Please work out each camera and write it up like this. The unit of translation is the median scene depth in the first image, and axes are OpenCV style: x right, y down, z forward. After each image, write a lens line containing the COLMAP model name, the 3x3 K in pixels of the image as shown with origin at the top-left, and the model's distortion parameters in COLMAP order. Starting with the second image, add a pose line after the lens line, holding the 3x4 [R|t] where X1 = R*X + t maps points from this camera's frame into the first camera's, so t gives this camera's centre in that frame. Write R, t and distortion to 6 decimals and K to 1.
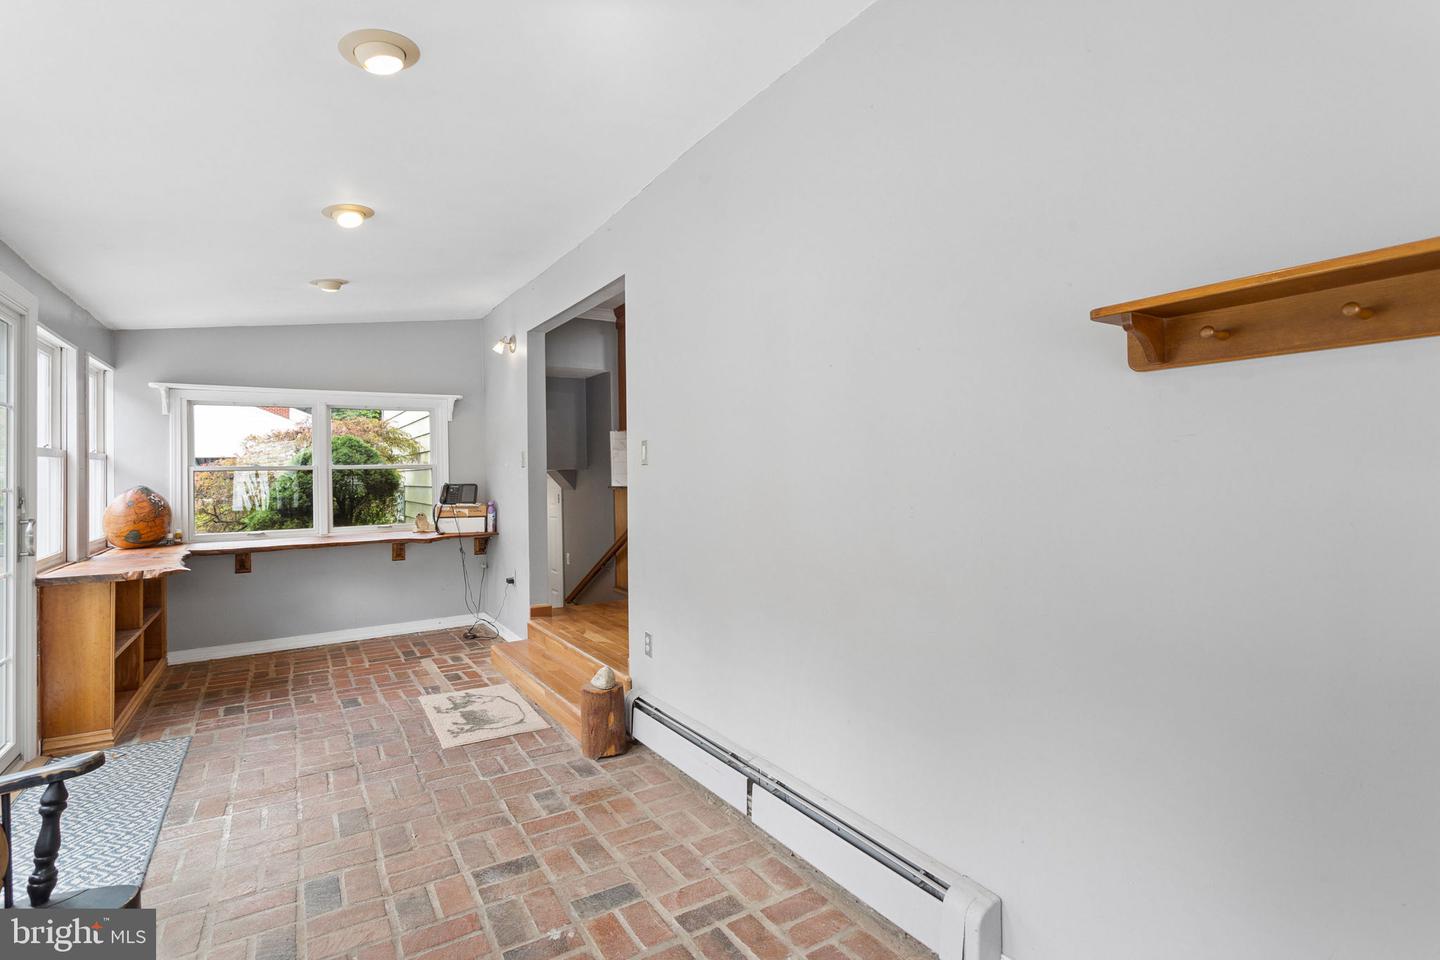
lens RADIAL K [[686.9, 0, 721.2], [0, 686.9, 465.1], [0, 0, 1]] dist [0.004817, 0.001612]
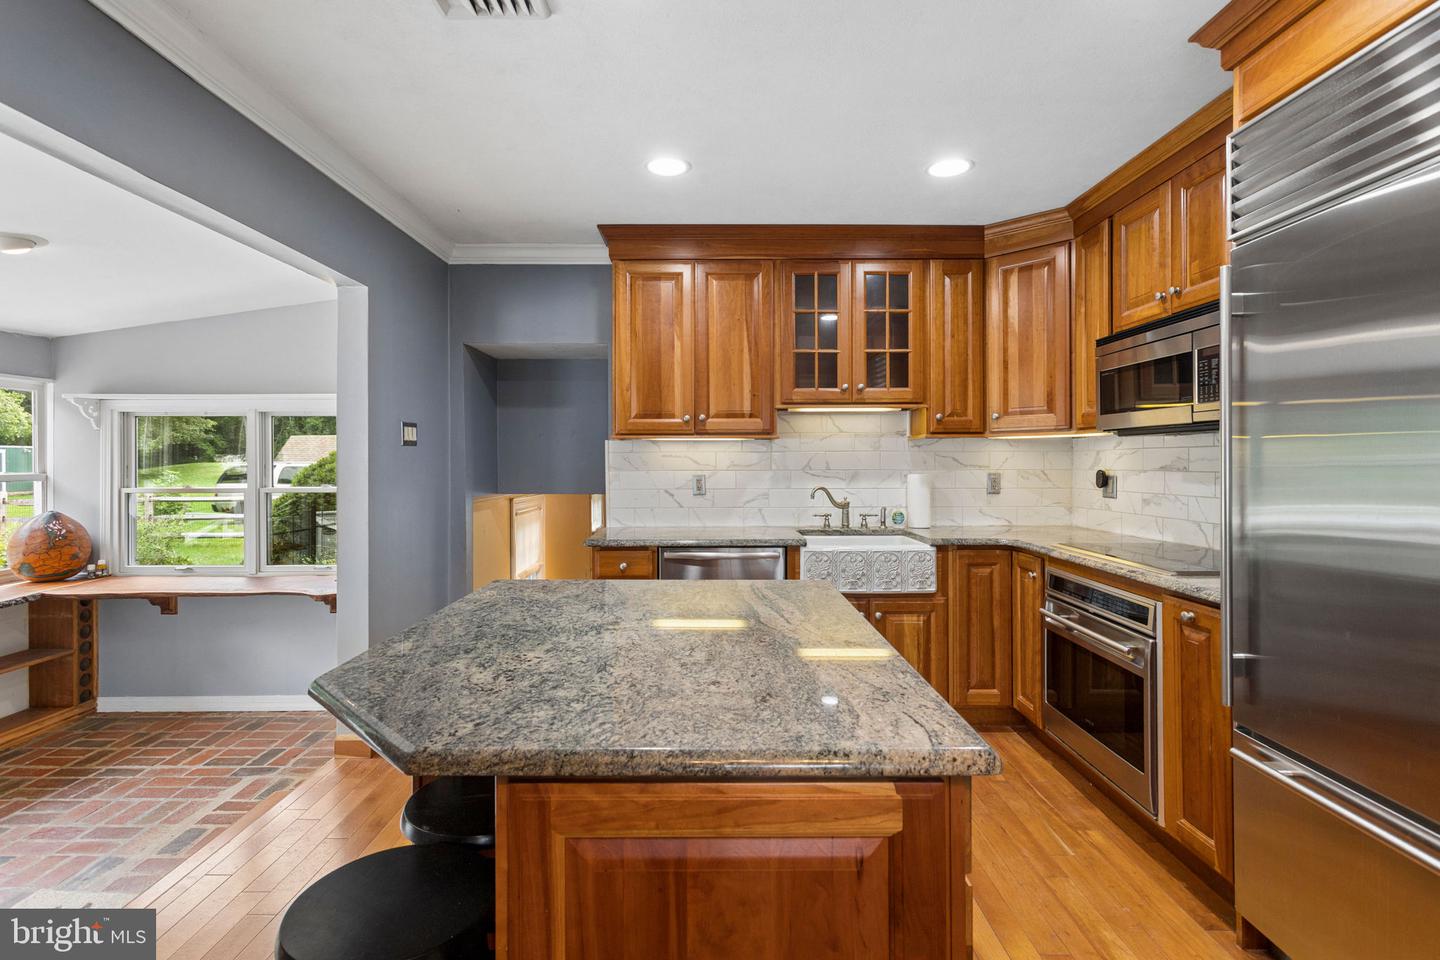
lens RADIAL K [[686.9, 0, 714.5], [0, 686.9, 461.4], [0, 0, 1]] dist [0.004817, 0.001612]
pose [[0.844465, 0.008365, -0.535545, 0.318922], [-0.007343, 0.999965, 0.004040, -0.039161], [0.535560, 0.000521, 0.844497, 0.629520]]
